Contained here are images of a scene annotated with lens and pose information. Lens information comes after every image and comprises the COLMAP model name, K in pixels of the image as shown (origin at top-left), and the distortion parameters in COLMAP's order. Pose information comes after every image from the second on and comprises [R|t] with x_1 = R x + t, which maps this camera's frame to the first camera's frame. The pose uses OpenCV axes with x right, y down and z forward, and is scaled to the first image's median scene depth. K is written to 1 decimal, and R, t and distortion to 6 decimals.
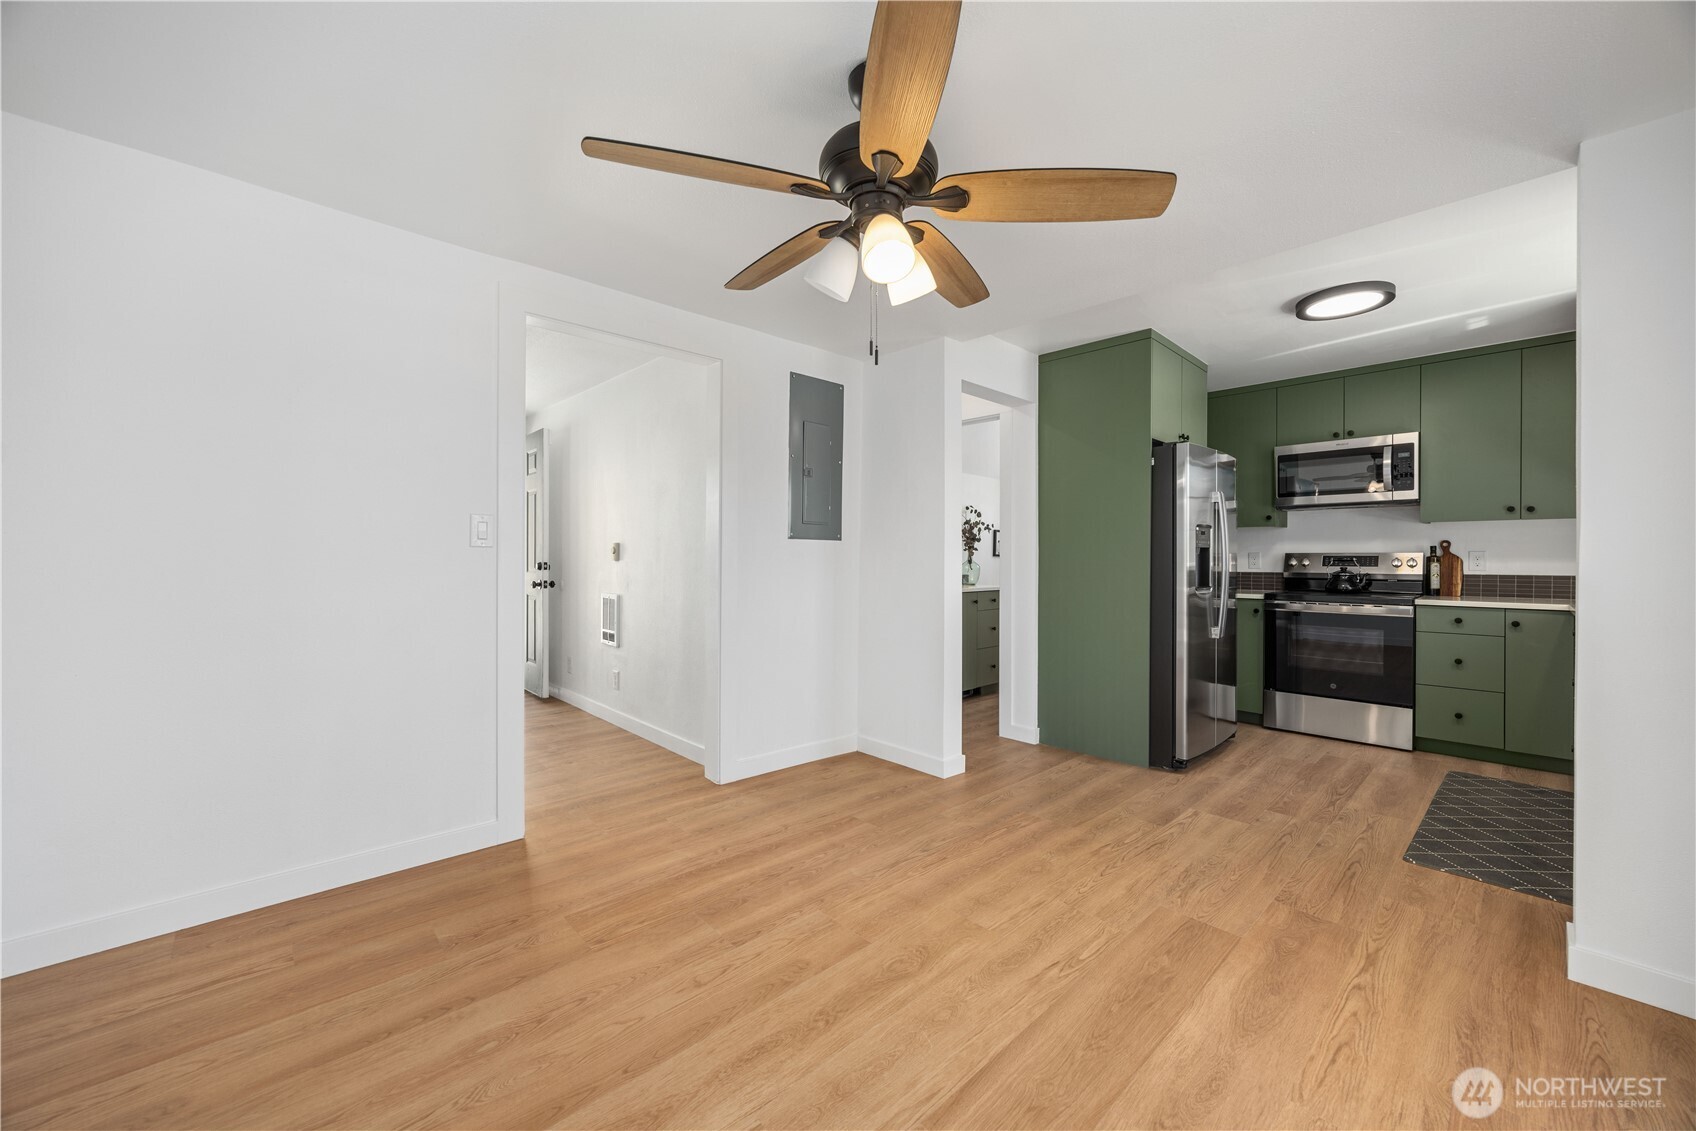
lens RADIAL K [[643.5, 0, 837.8], [0, 643.5, 559.1], [0, 0, 1]] dist [-0.001536, -0.001108]
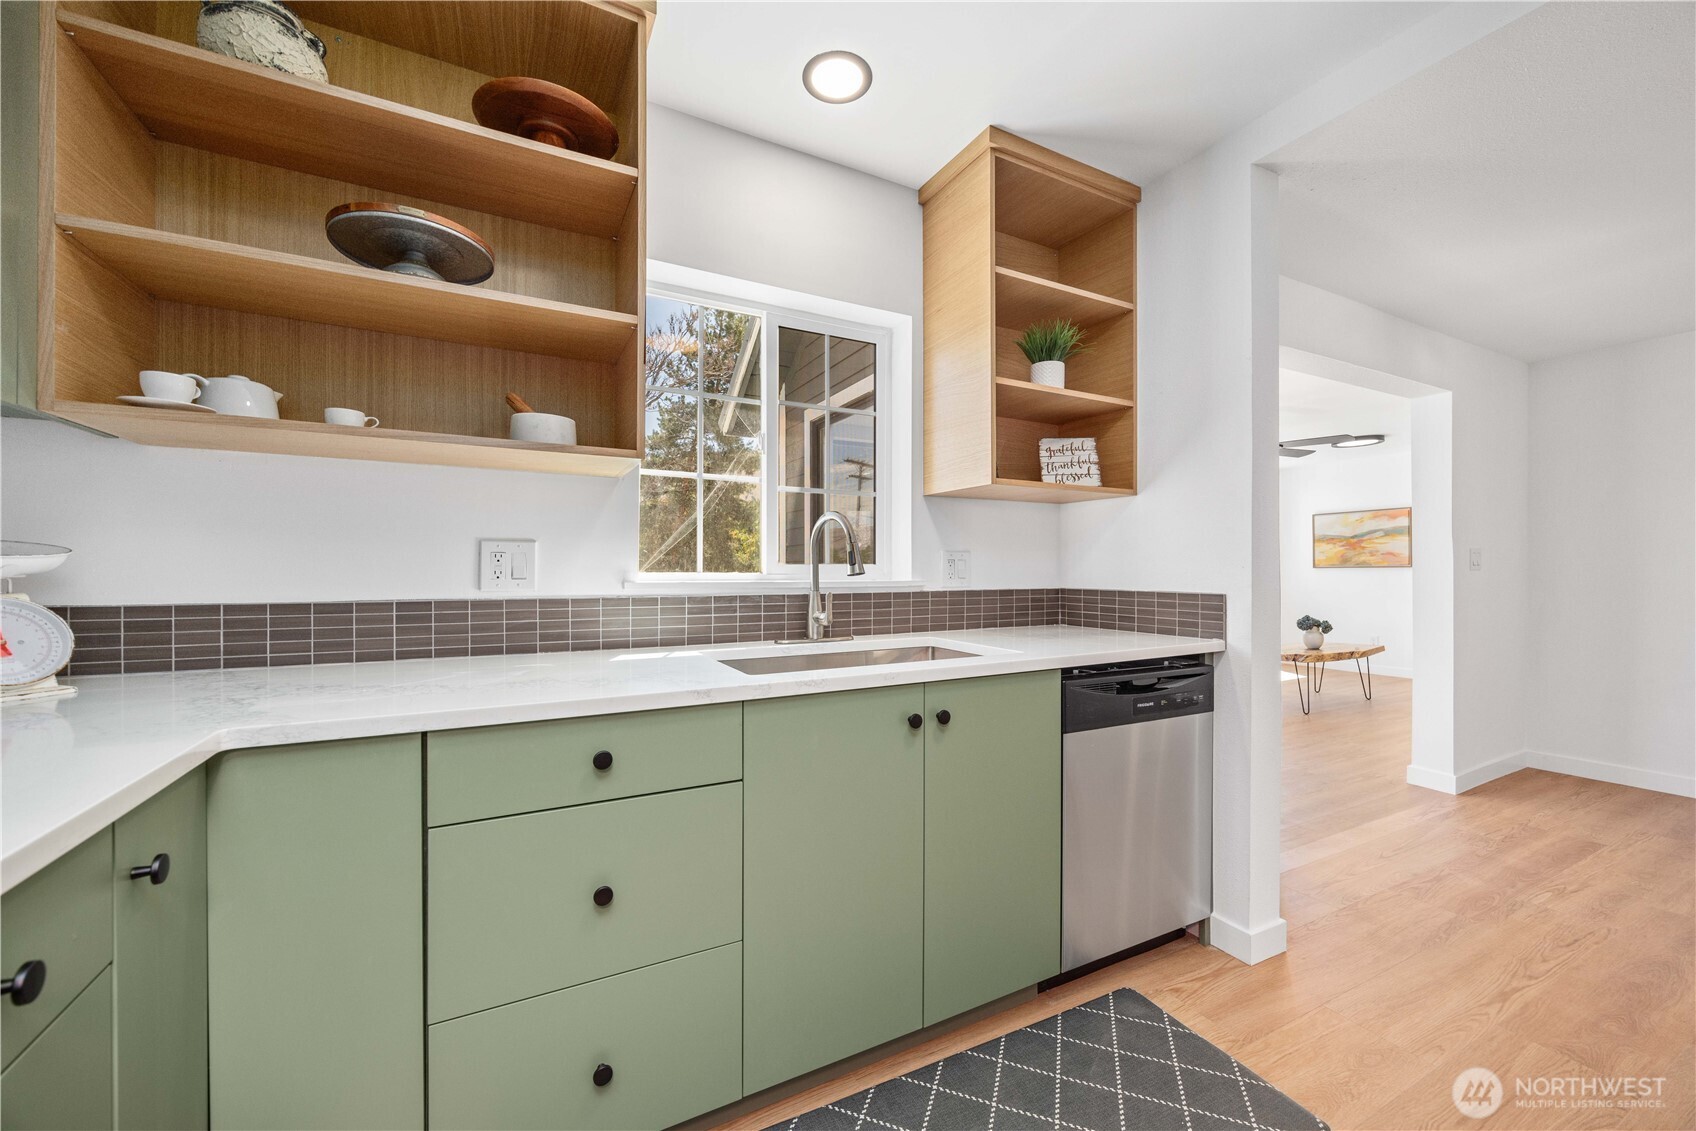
lens RADIAL K [[651.0, 0, 850.1], [0, 651.0, 572.4], [0, 0, 1]] dist [-0.000744, -0.000126]
pose [[-0.964161, -0.007162, 0.265222, 0.953436], [-0.004953, 0.999947, 0.008999, 0.005536], [-0.265272, 0.007363, -0.964145, 1.371300]]
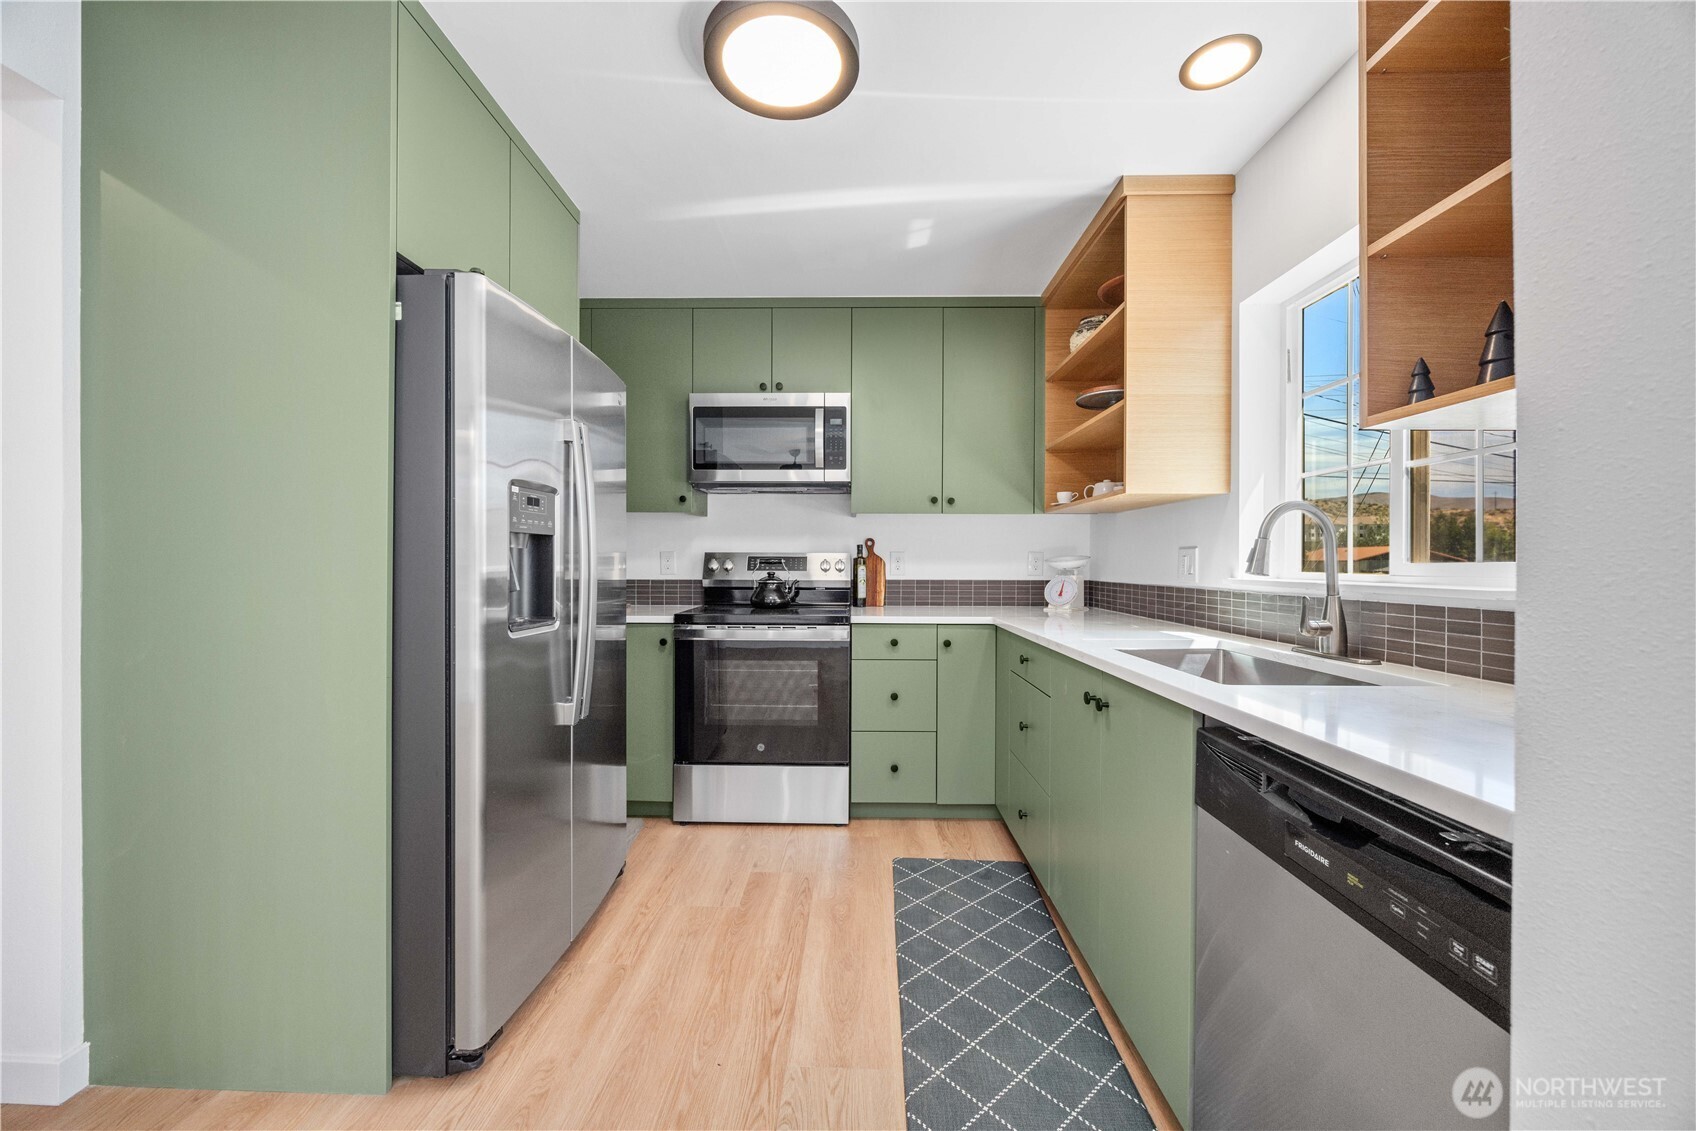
lens RADIAL K [[643.5, 0, 840.9], [0, 643.5, 565.8], [0, 0, 1]] dist [-0.001536, -0.001108]
pose [[0.703196, -0.003620, 0.710987, 0.488586], [0.000331, 0.999989, 0.004763, 0.002838], [-0.710996, -0.003114, 0.703189, 0.649102]]
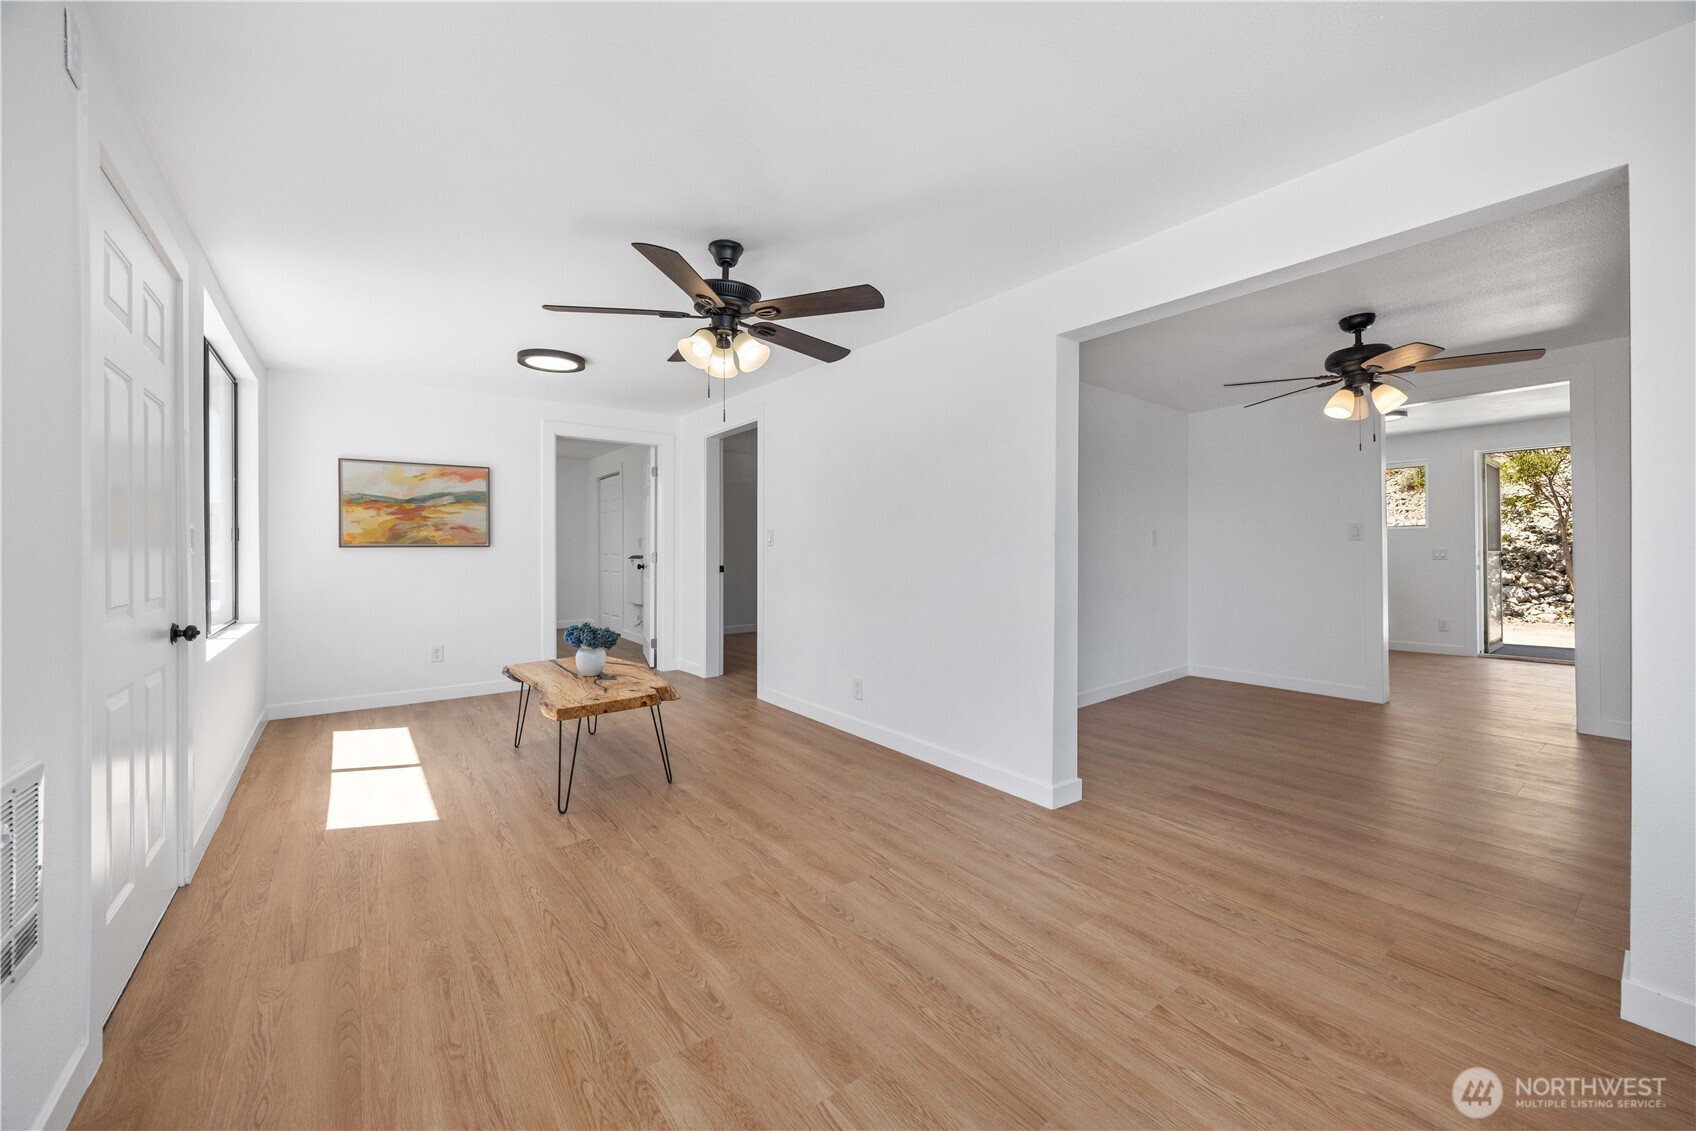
lens RADIAL K [[643.5, 0, 846.4], [0, 643.5, 563.5], [0, 0, 1]] dist [-0.001536, -0.001108]
pose [[-0.102733, 0.006941, -0.994685, 1.256676], [-0.001307, 0.999974, 0.007113, 0.027412], [0.994708, 0.002031, -0.102721, -0.255616]]
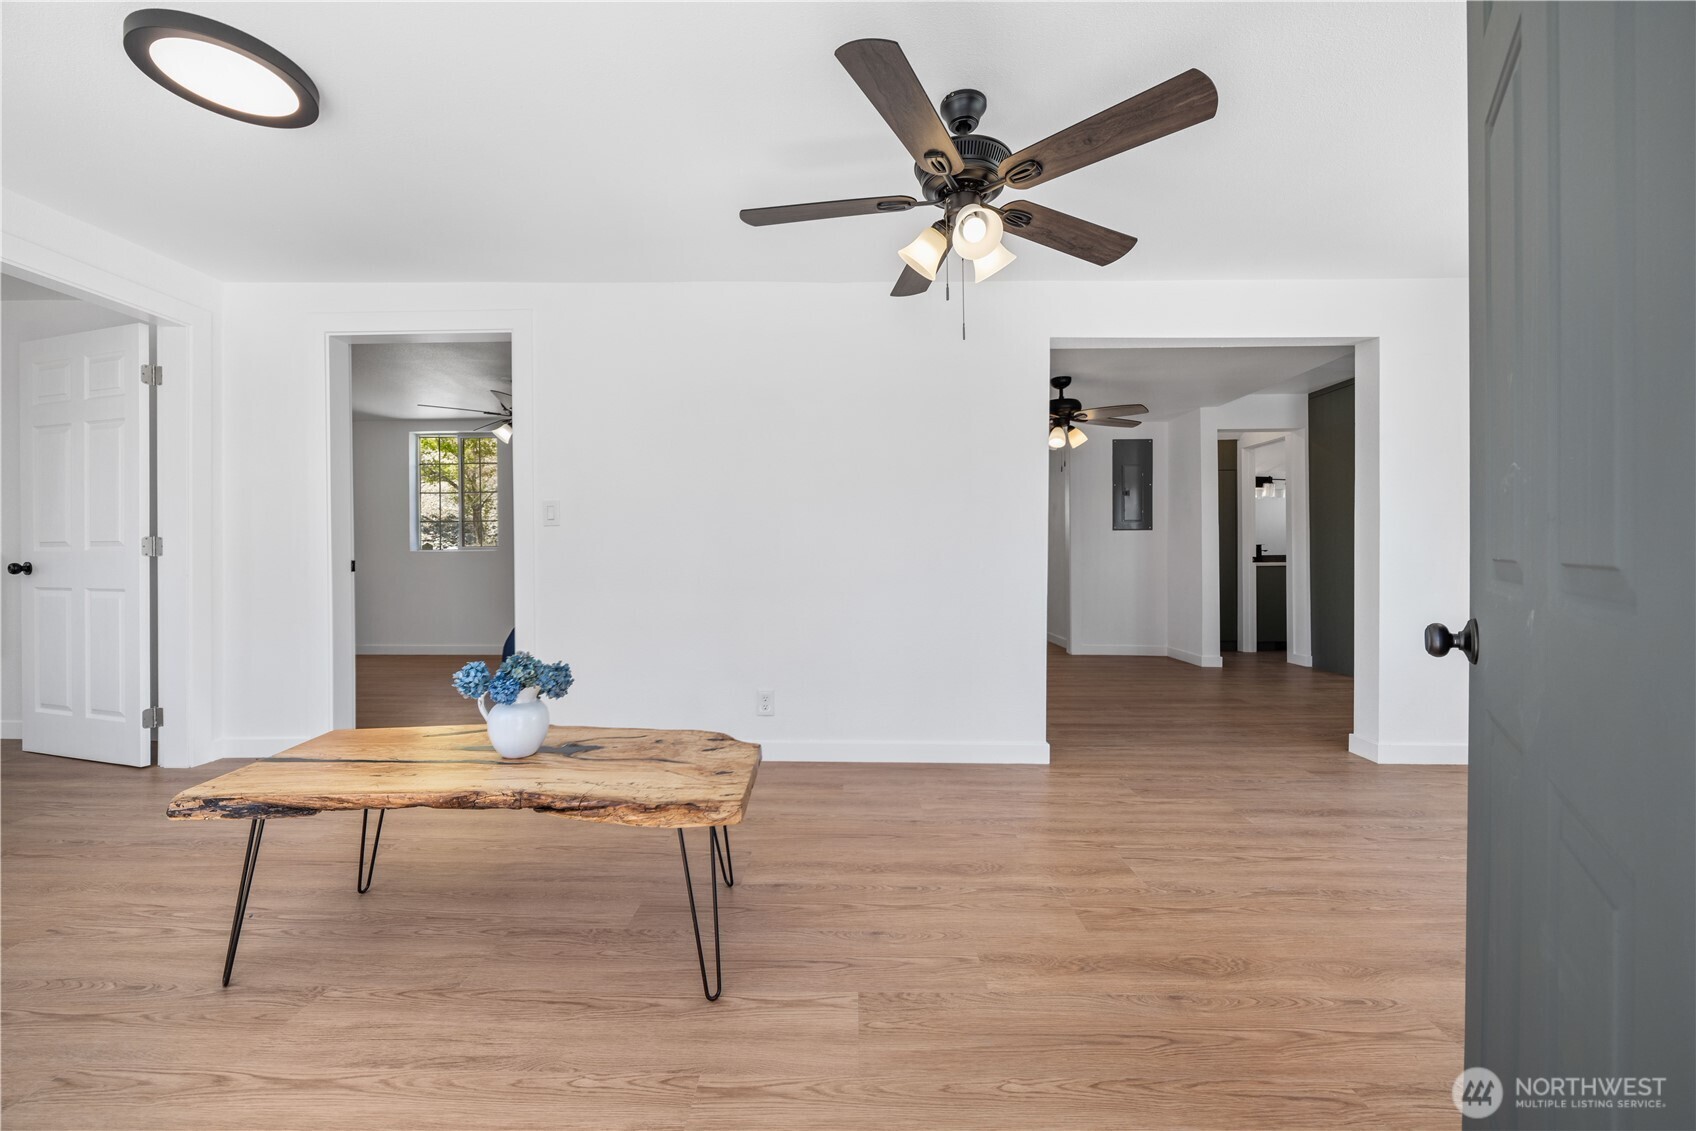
lens RADIAL K [[651.0, 0, 848.1], [0, 651.0, 537.9], [0, 0, 1]] dist [-0.000744, -0.000126]
pose [[0.721444, -0.034974, -0.691589, 0.796525], [0.008413, 0.999093, -0.041748, 0.068268], [0.692422, 0.024300, 0.721084, -1.063080]]
